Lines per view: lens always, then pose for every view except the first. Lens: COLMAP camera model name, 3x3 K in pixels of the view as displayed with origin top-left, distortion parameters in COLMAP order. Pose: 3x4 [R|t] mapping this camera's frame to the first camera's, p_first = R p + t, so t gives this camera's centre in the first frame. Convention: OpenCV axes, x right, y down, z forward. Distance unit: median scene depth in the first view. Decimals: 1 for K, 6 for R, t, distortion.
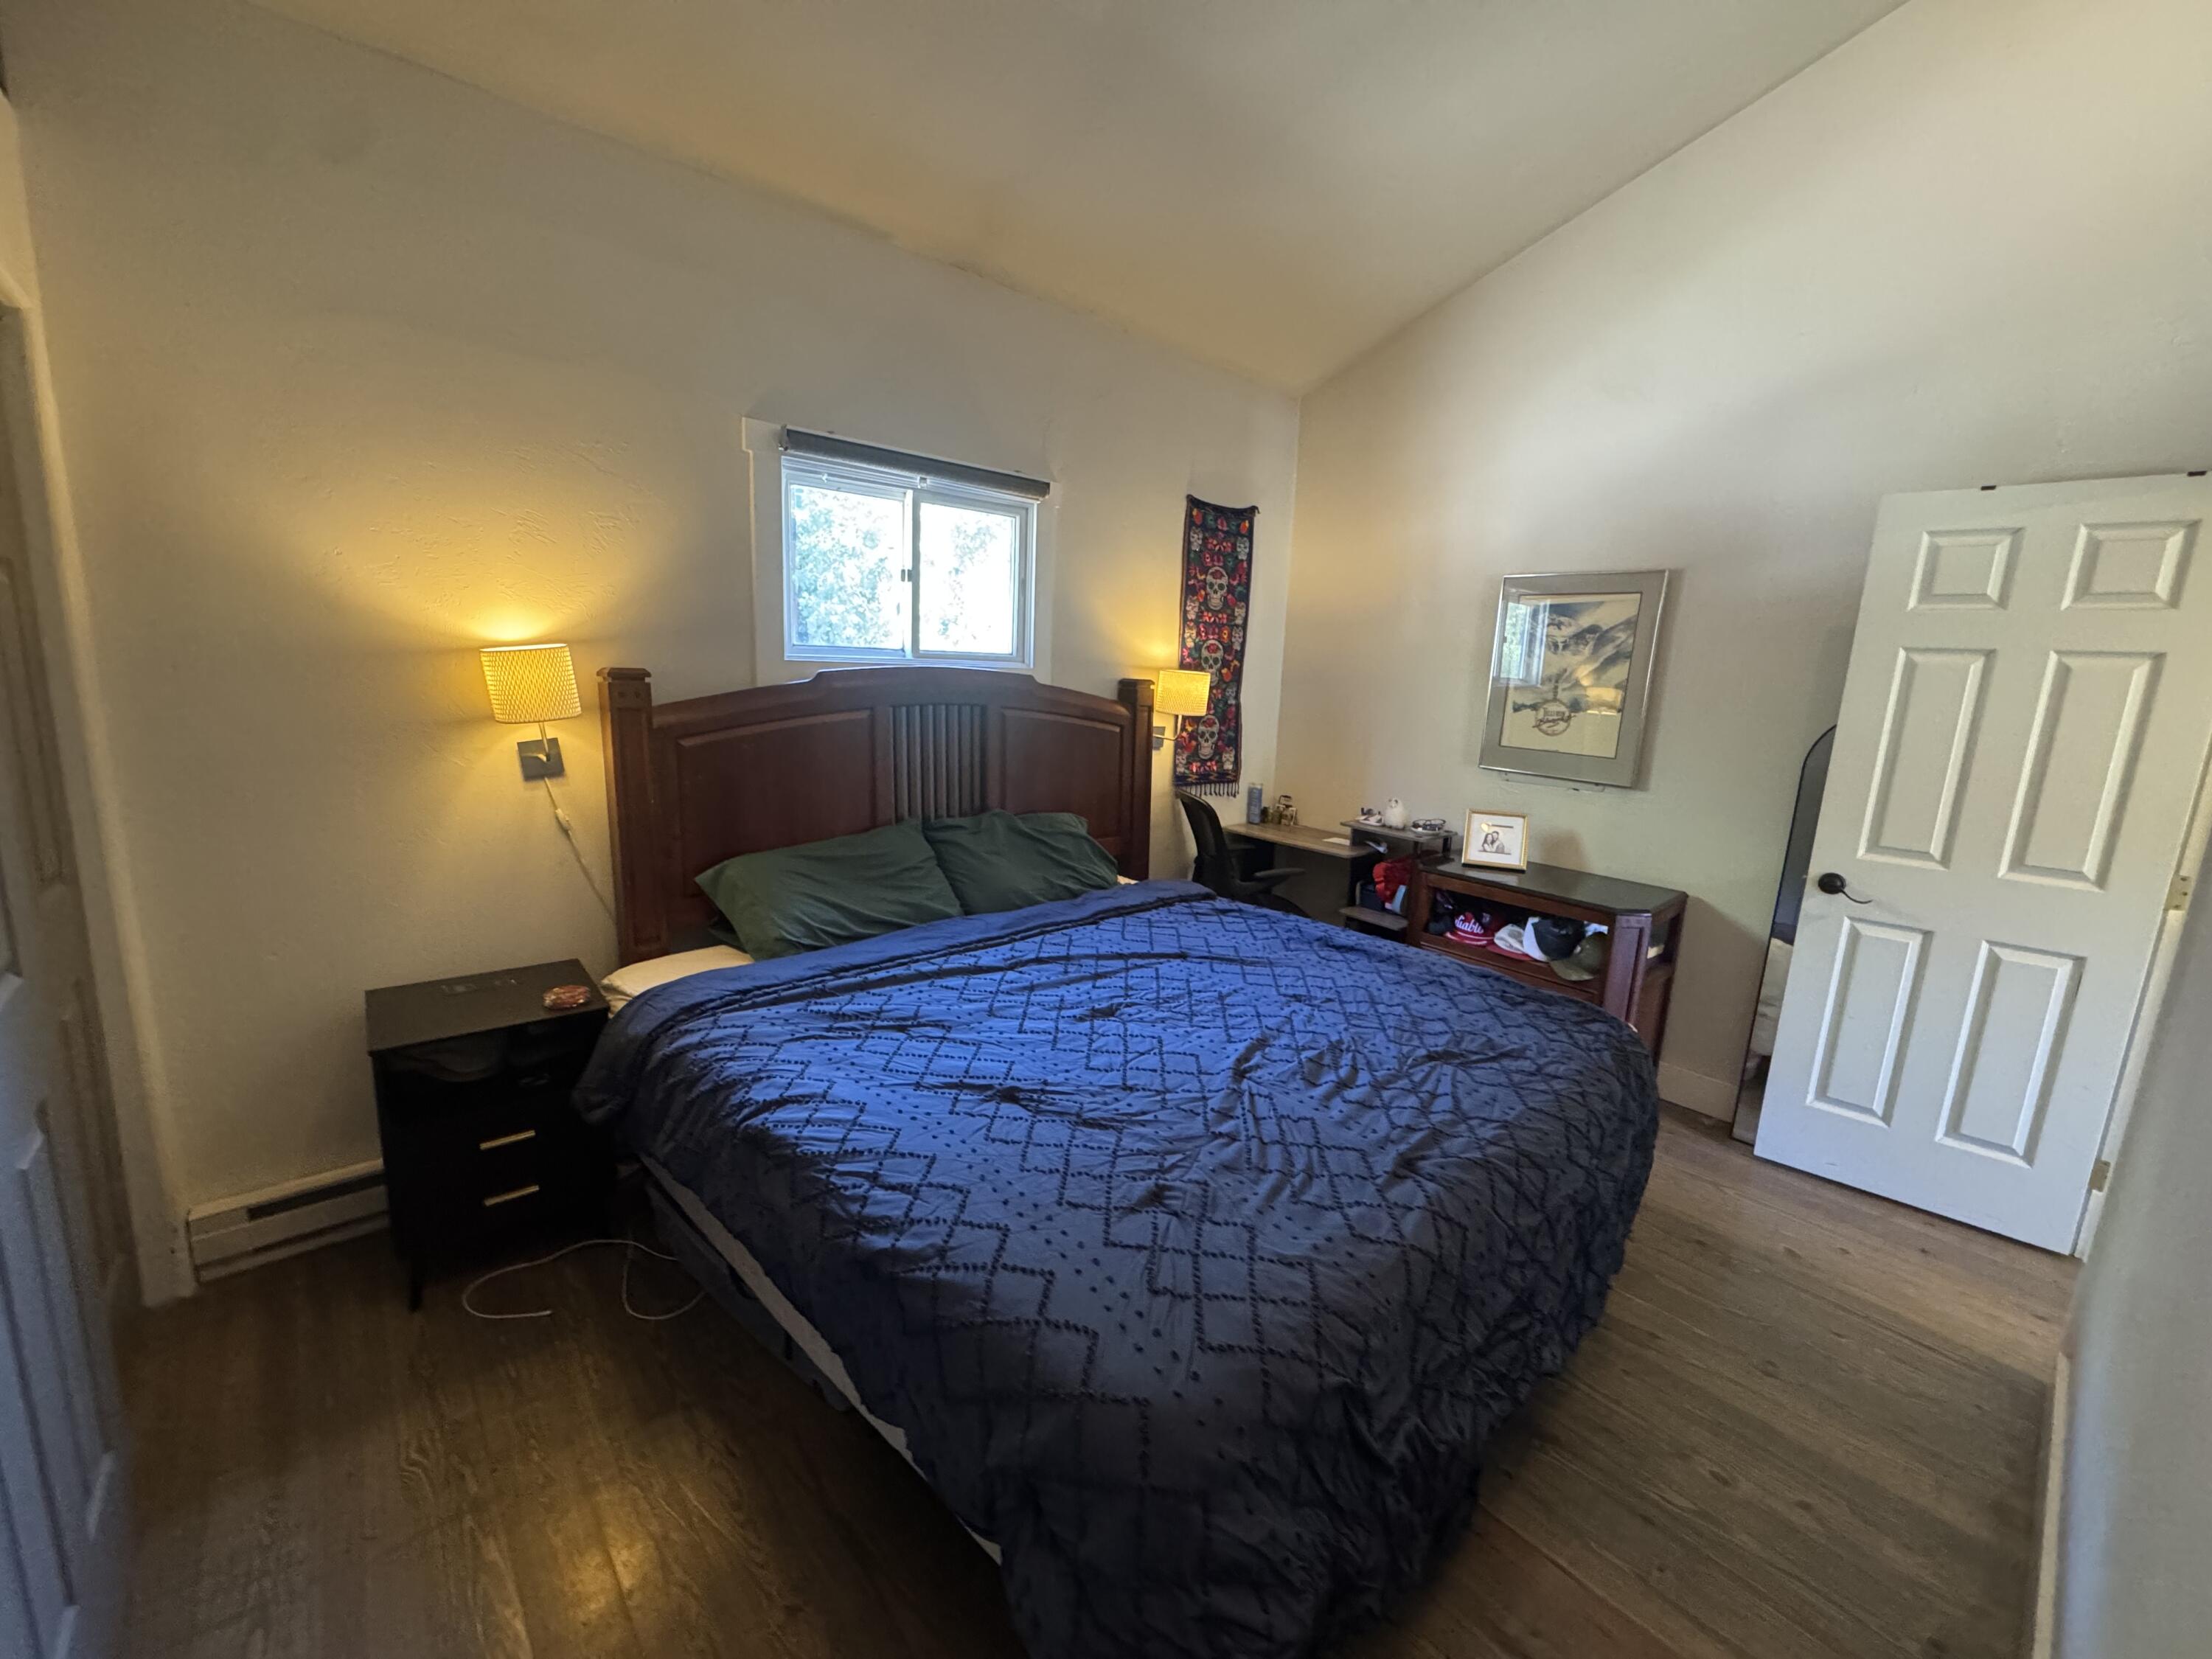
lens RADIAL K [[883.0, 0, 1098.6], [0, 883.0, 830.8], [0, 0, 1]] dist [-0.003140, 0.000538]
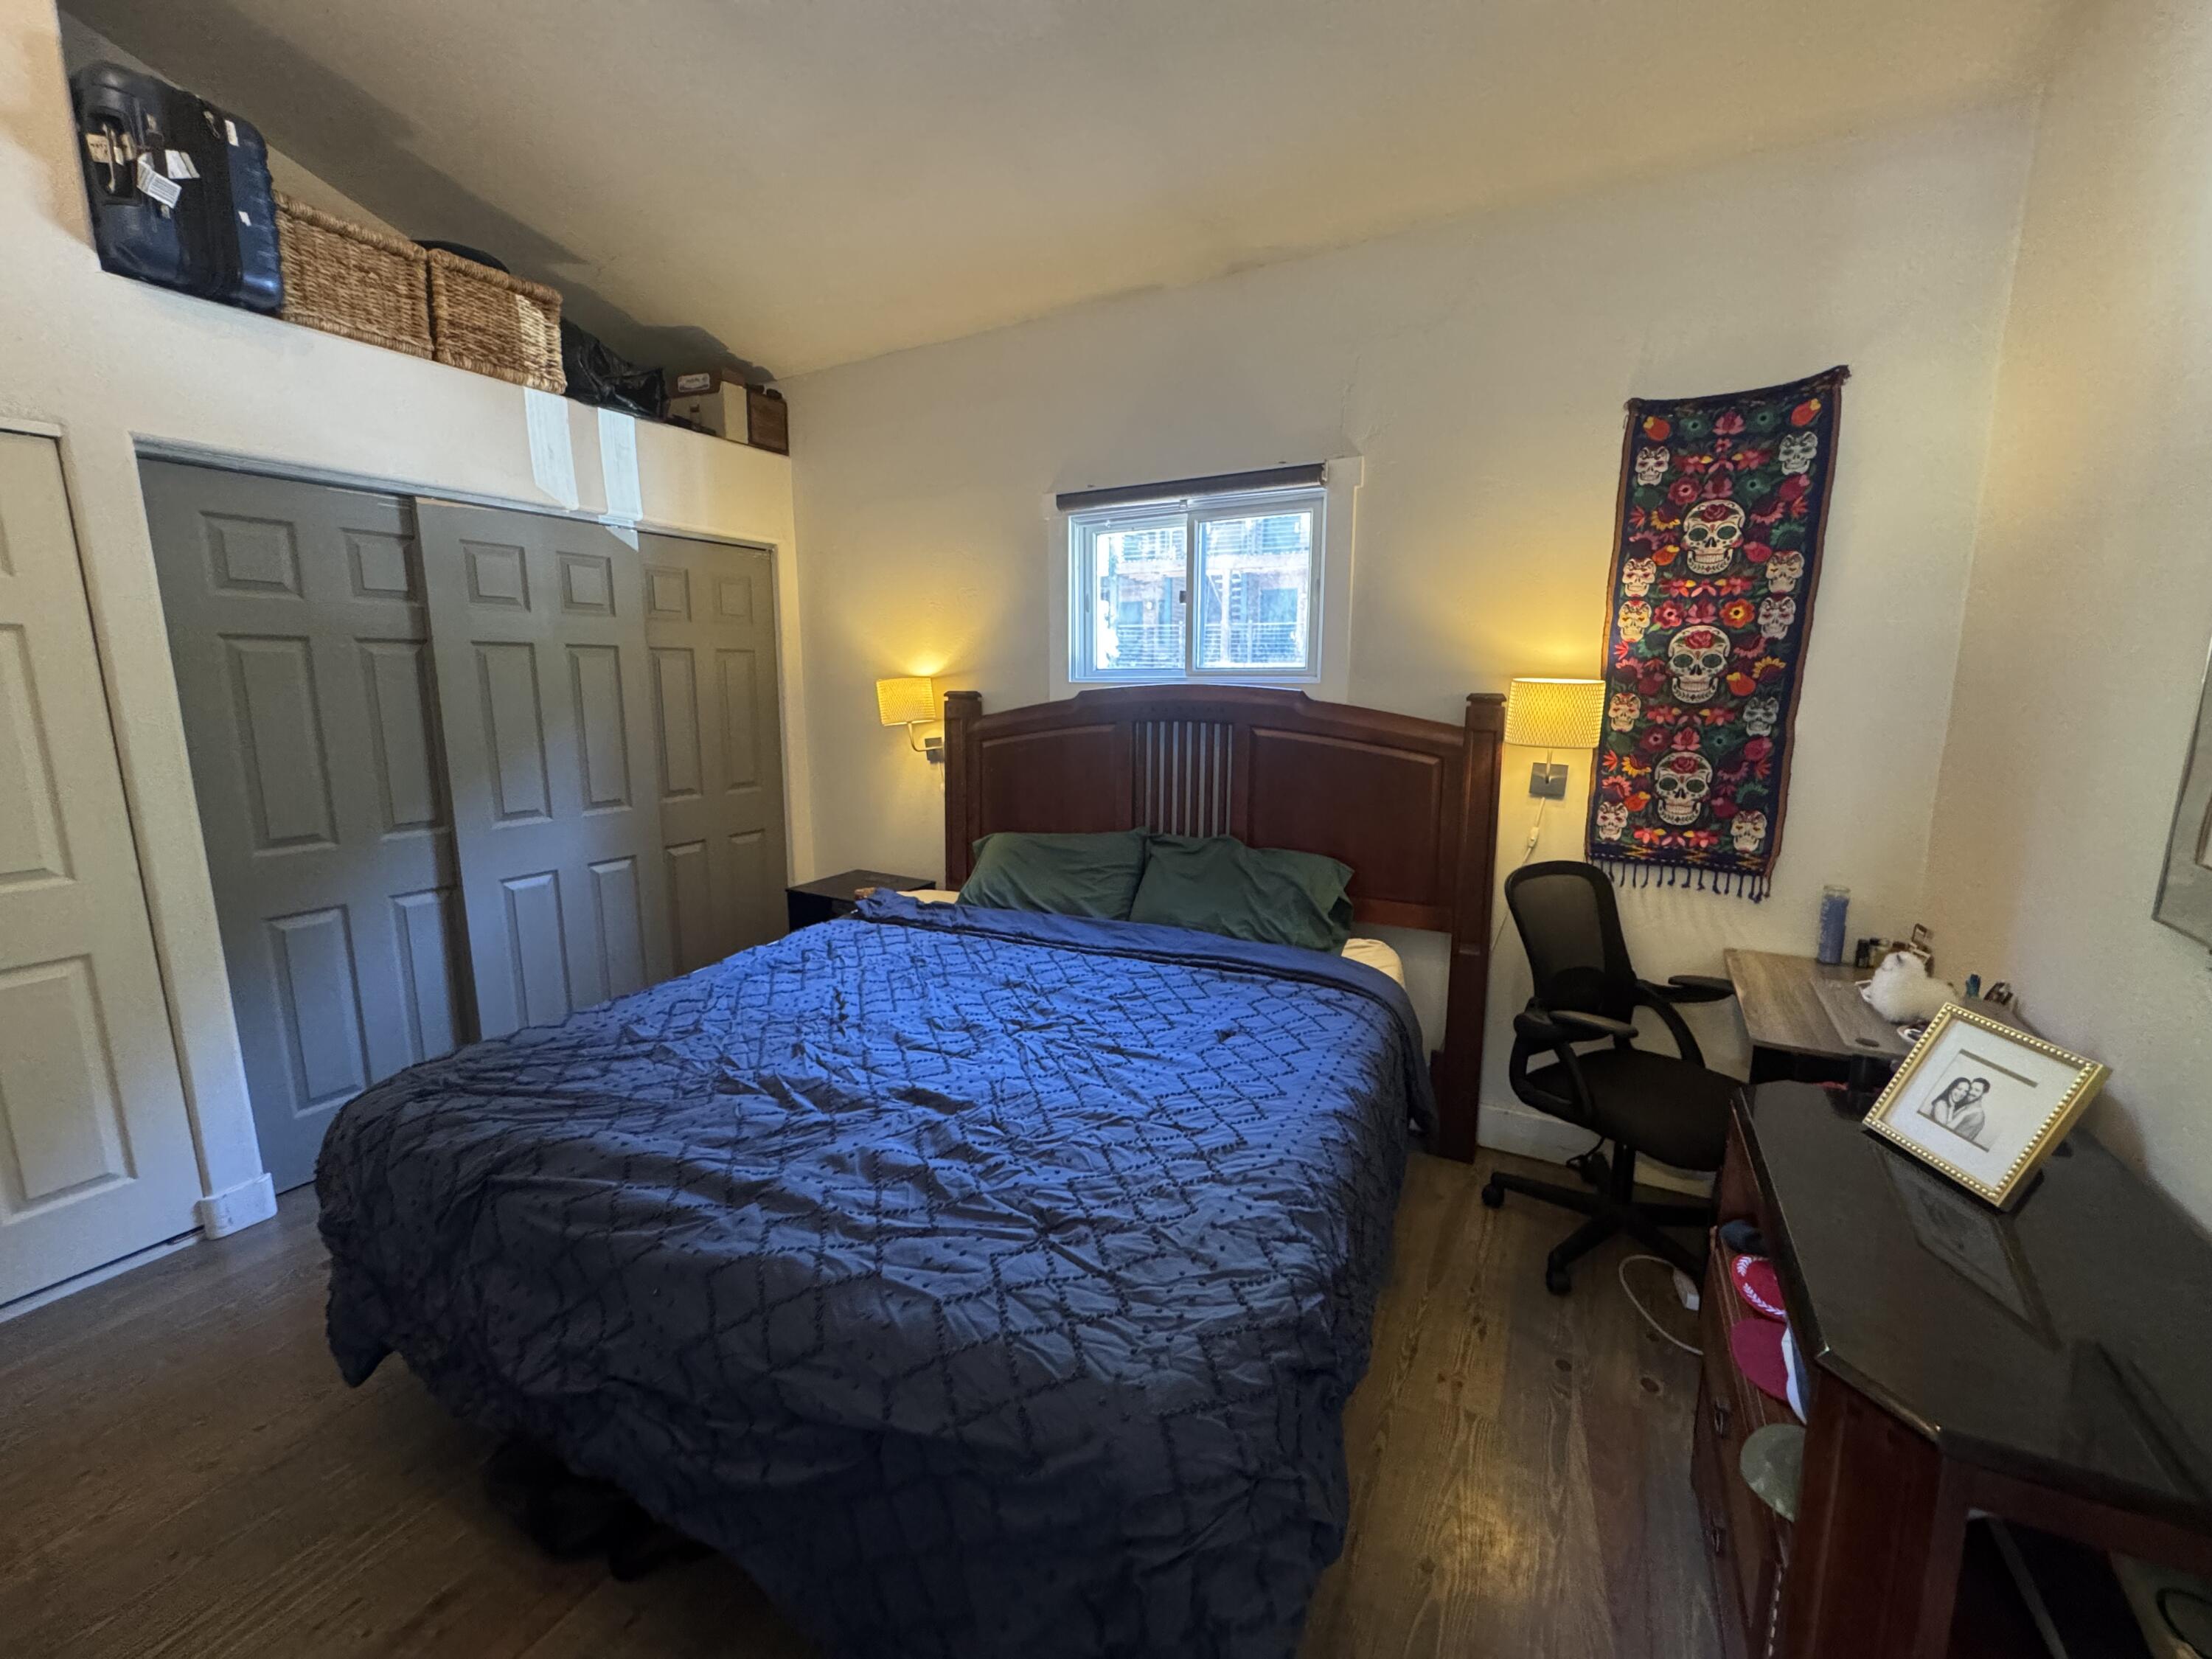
lens RADIAL K [[883.0, 0, 1100.2], [0, 883.0, 823.7], [0, 0, 1]] dist [-0.003140, 0.000538]
pose [[0.339956, 0.114317, -0.933467, 0.572906], [-0.161073, 0.984995, 0.061966, -0.059400], [0.926545, 0.129291, 0.353269, 0.450042]]
